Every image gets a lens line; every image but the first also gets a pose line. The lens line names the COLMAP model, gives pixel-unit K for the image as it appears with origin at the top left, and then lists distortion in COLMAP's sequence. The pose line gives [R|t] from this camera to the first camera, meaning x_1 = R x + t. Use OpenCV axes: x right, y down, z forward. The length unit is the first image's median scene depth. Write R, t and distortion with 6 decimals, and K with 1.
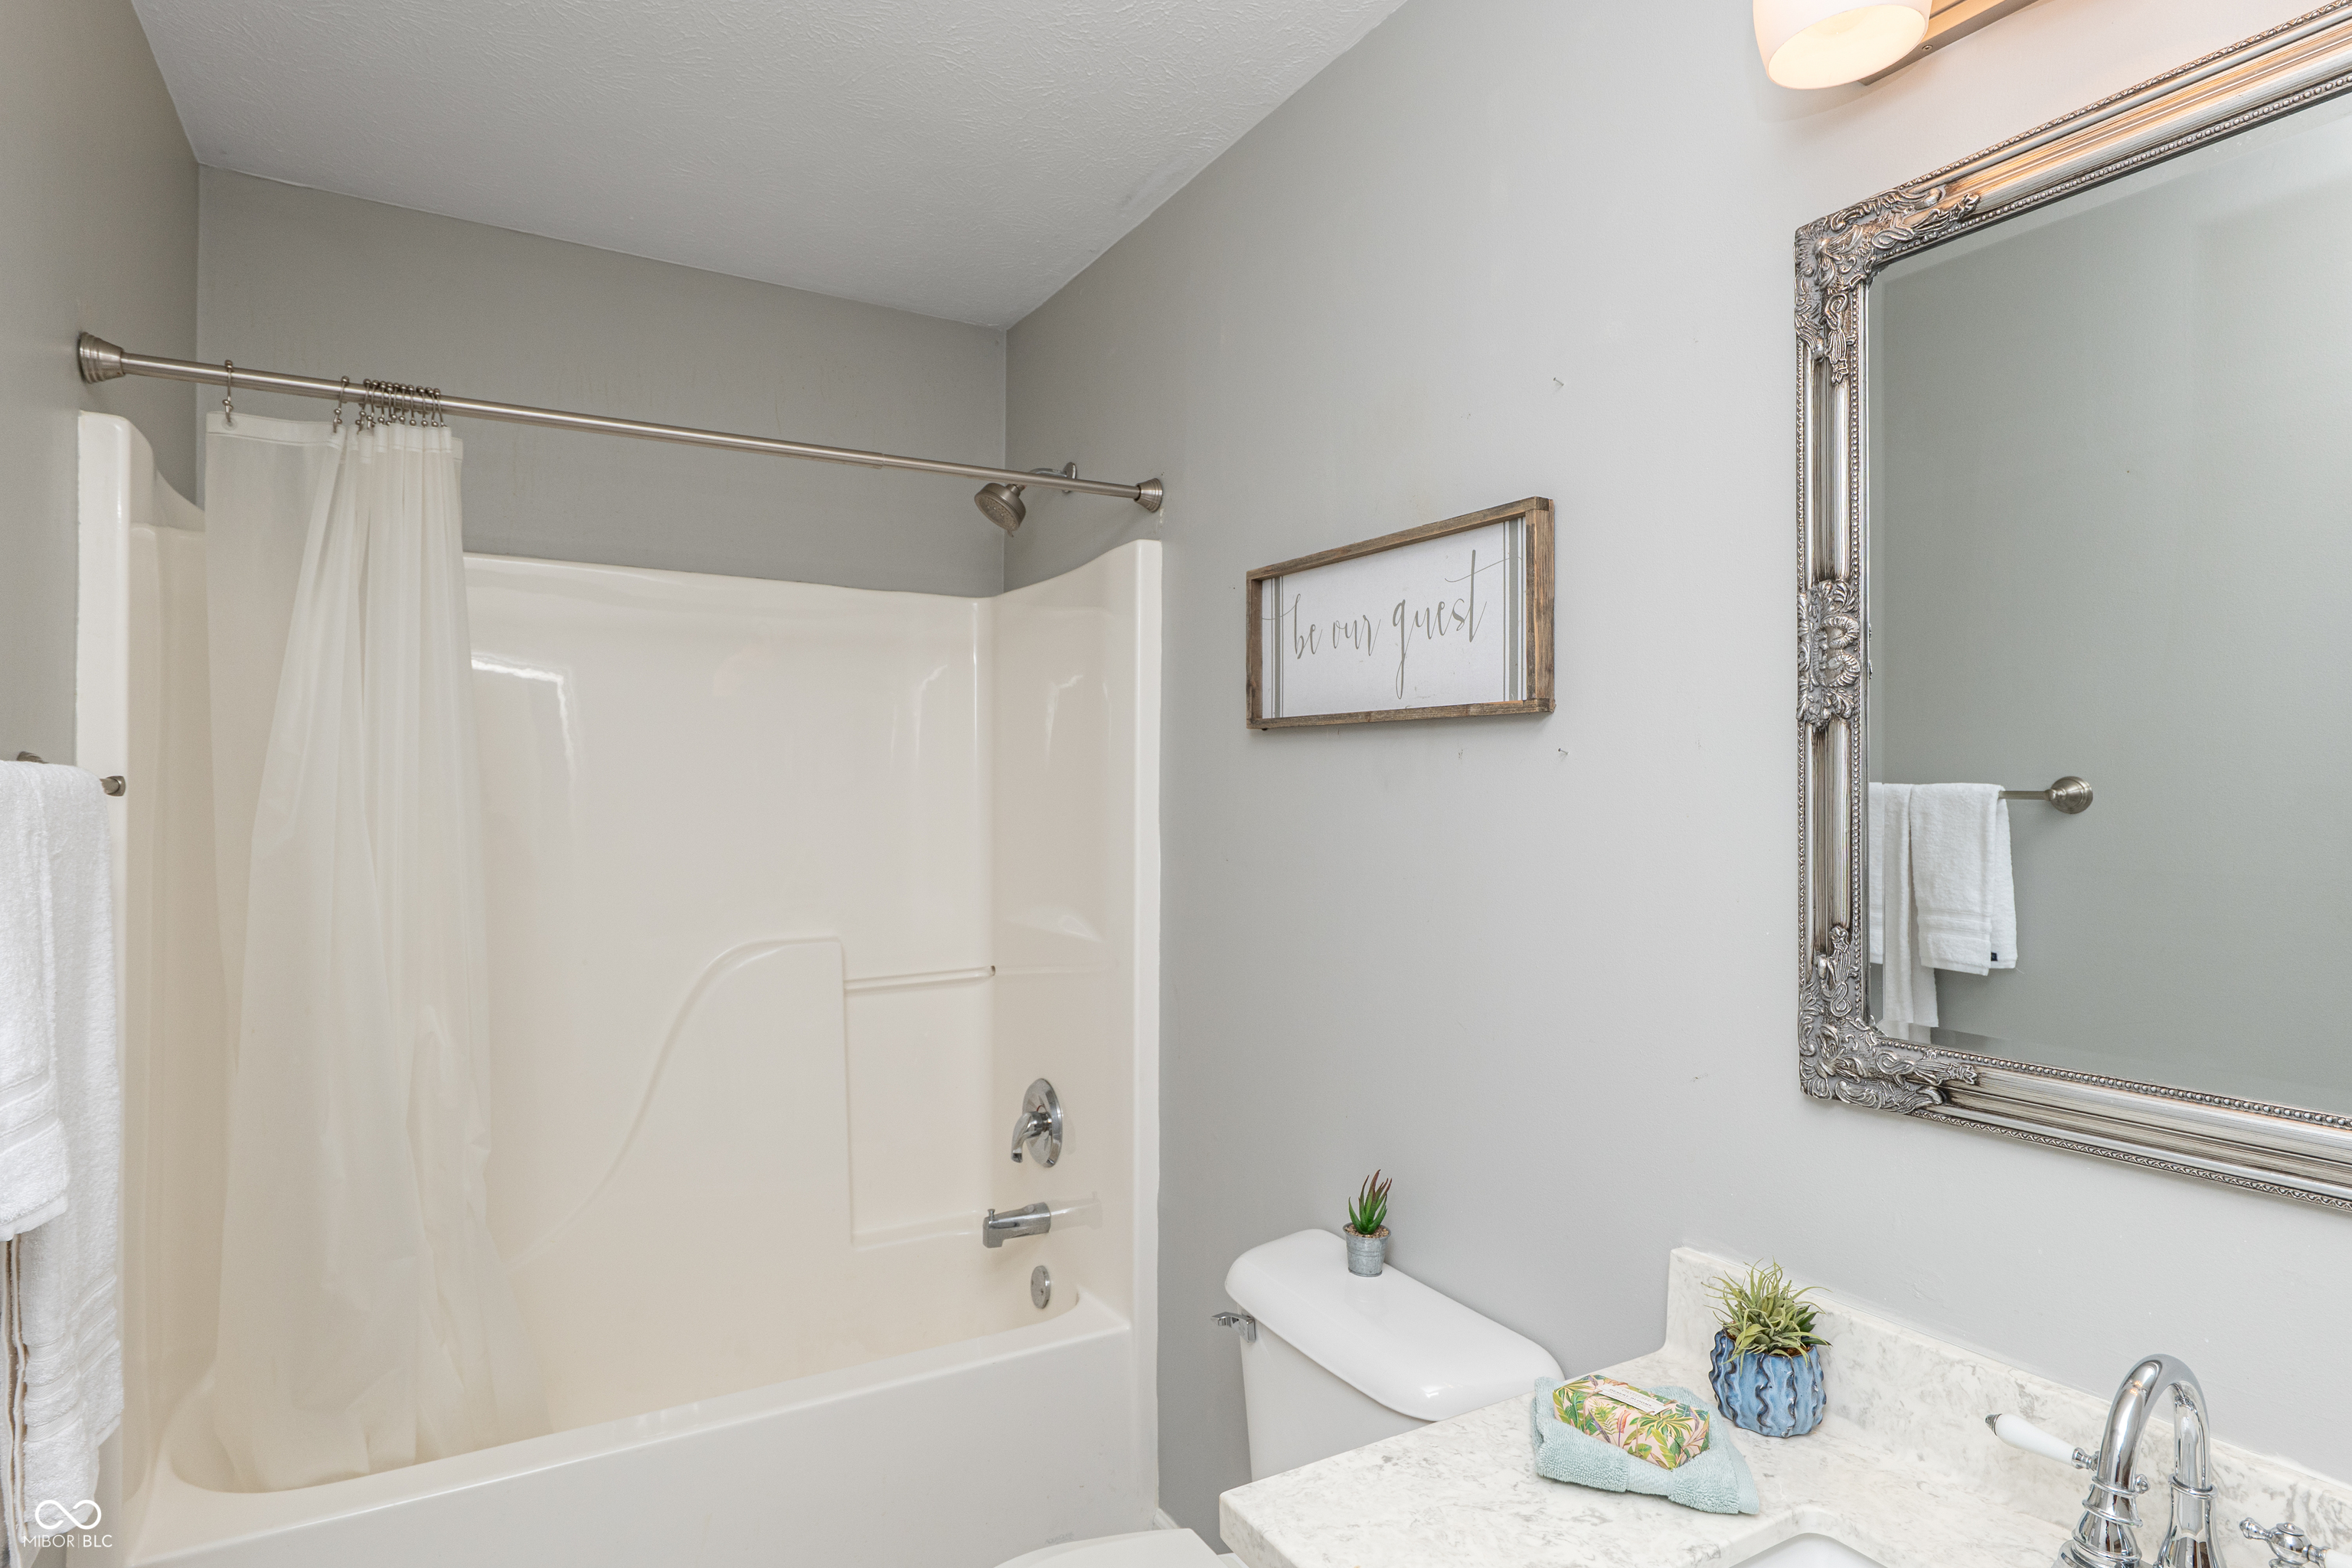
lens RADIAL K [[1224.6, 0, 1171.7], [0, 1224.6, 772.2], [0, 0, 1]] dist [0.000129, 0.000075]
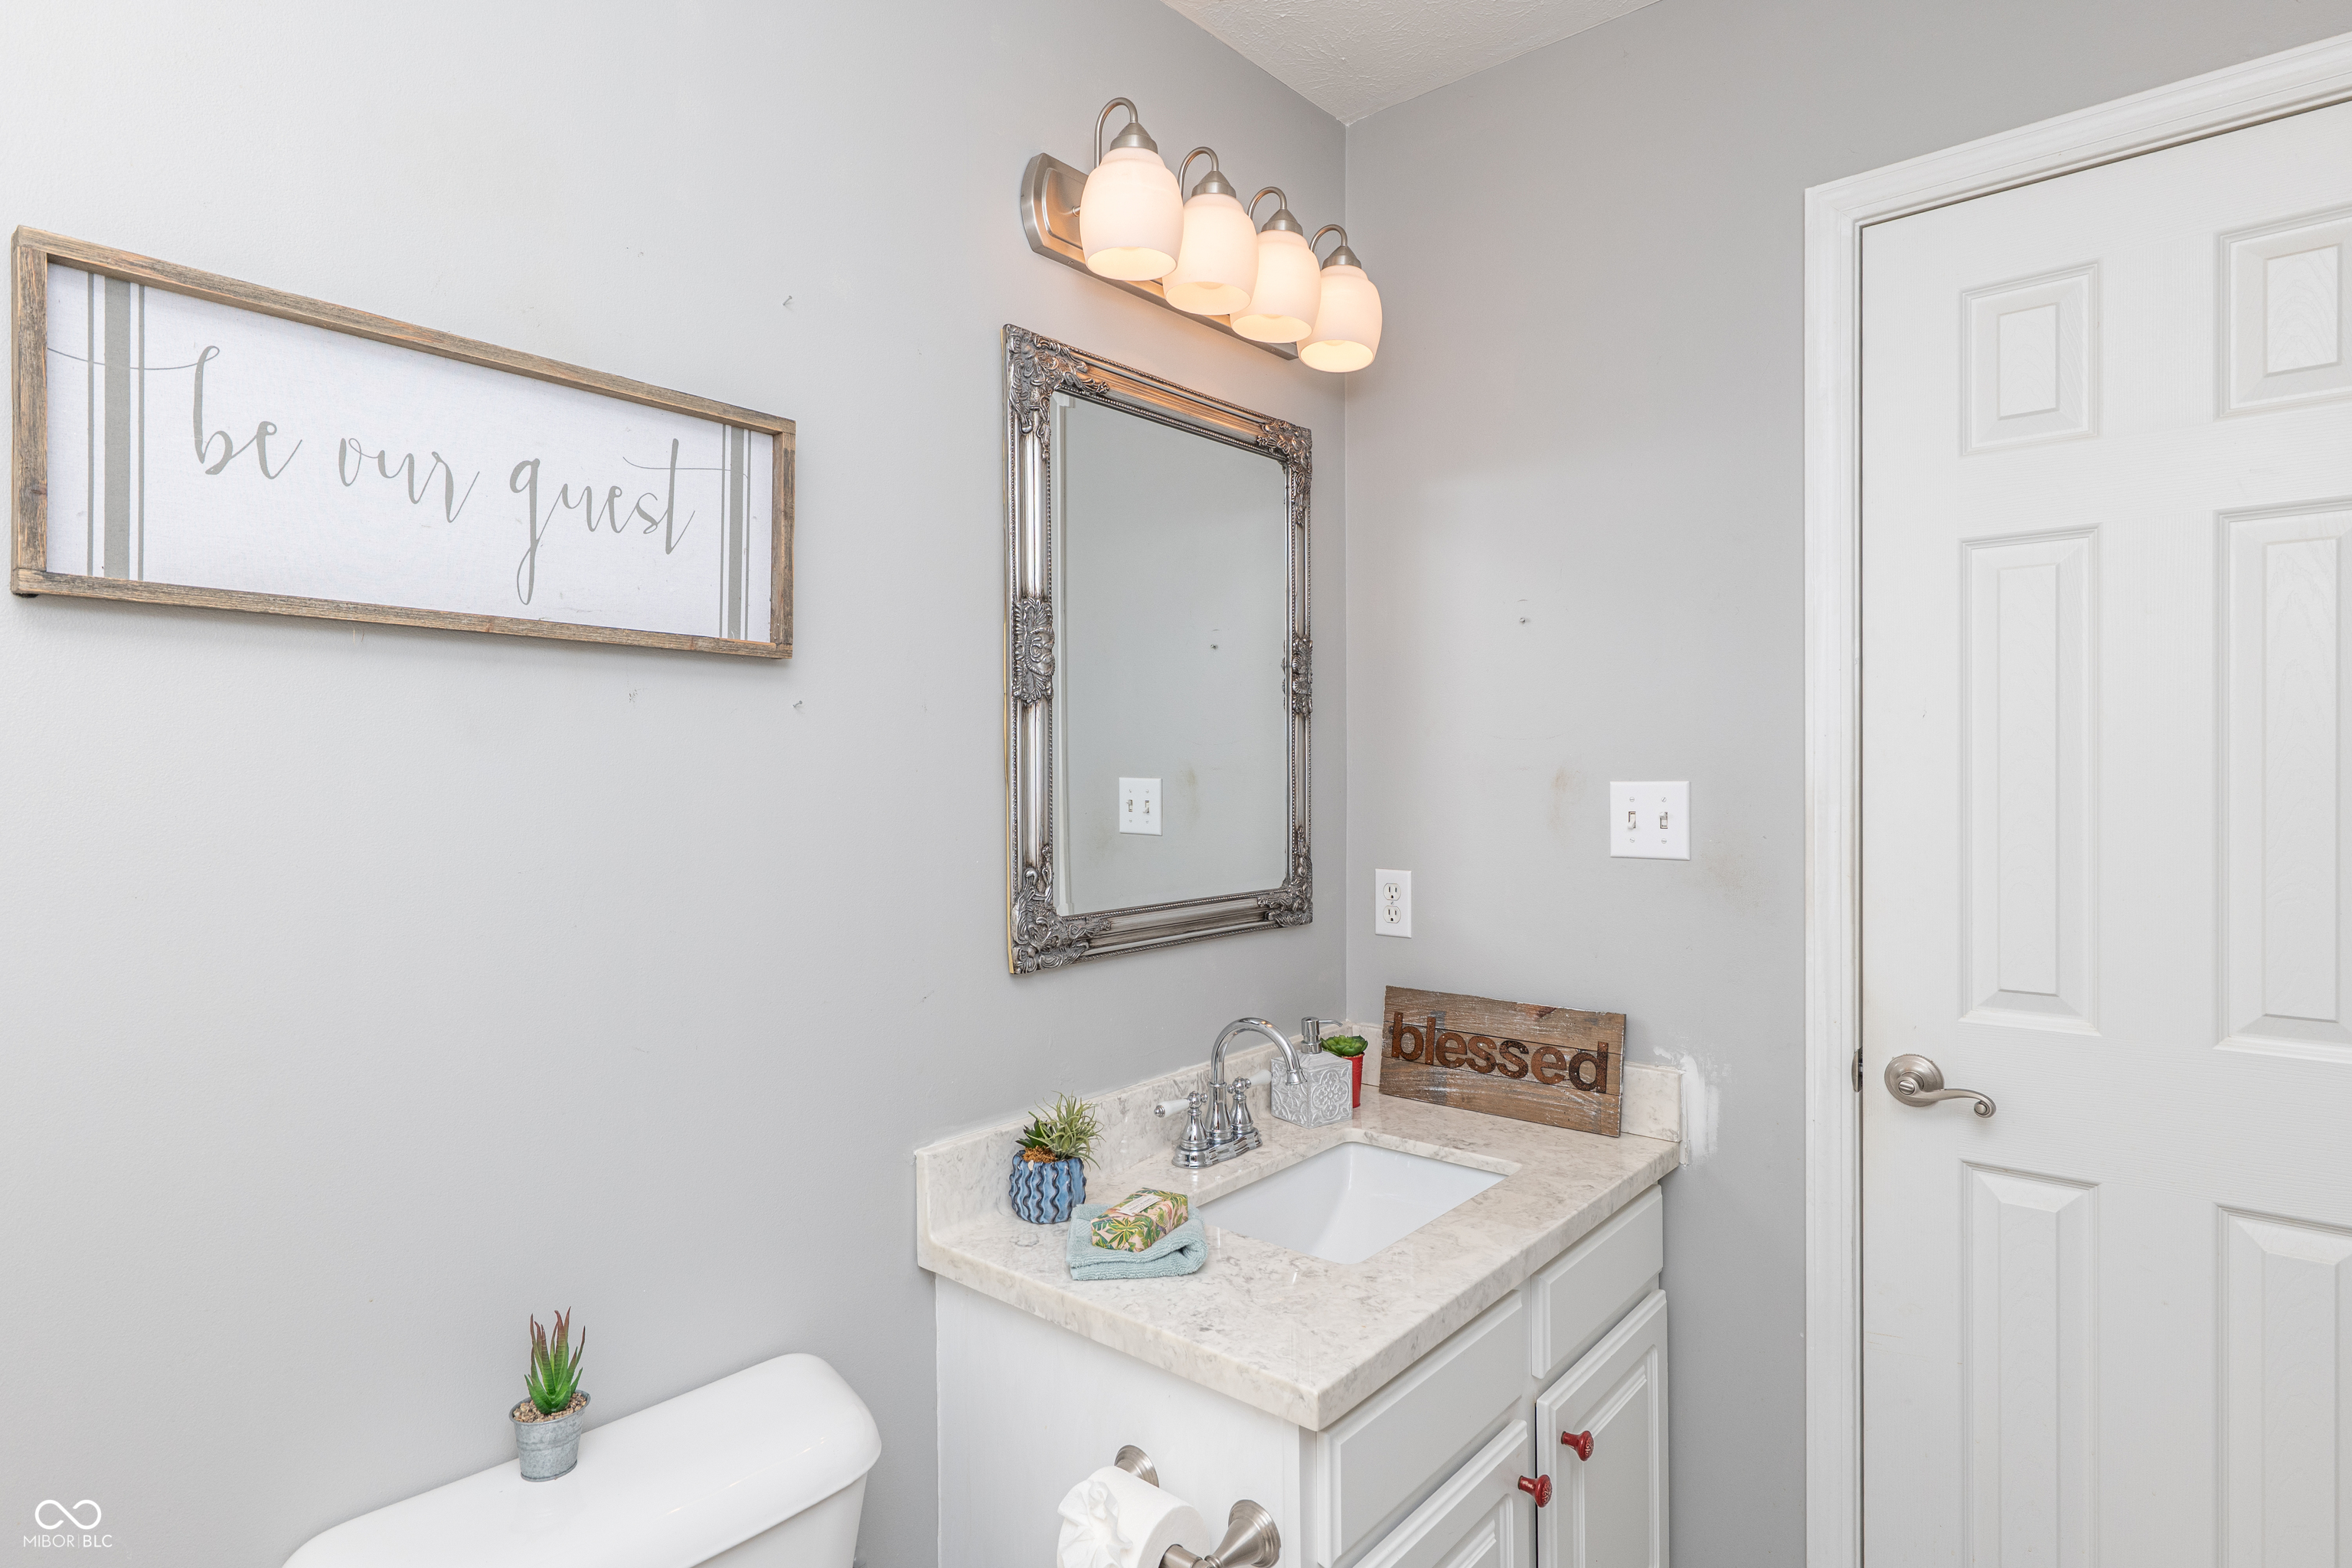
lens RADIAL K [[1224.6, 0, 1171.7], [0, 1224.6, 772.2], [0, 0, 1]] dist [0.000129, 0.000075]
pose [[-0.320715, -0.001814, 0.947174, -0.581722], [-0.012590, 0.999918, -0.002348, 0.029976], [-0.947092, -0.012678, -0.320712, 0.914408]]
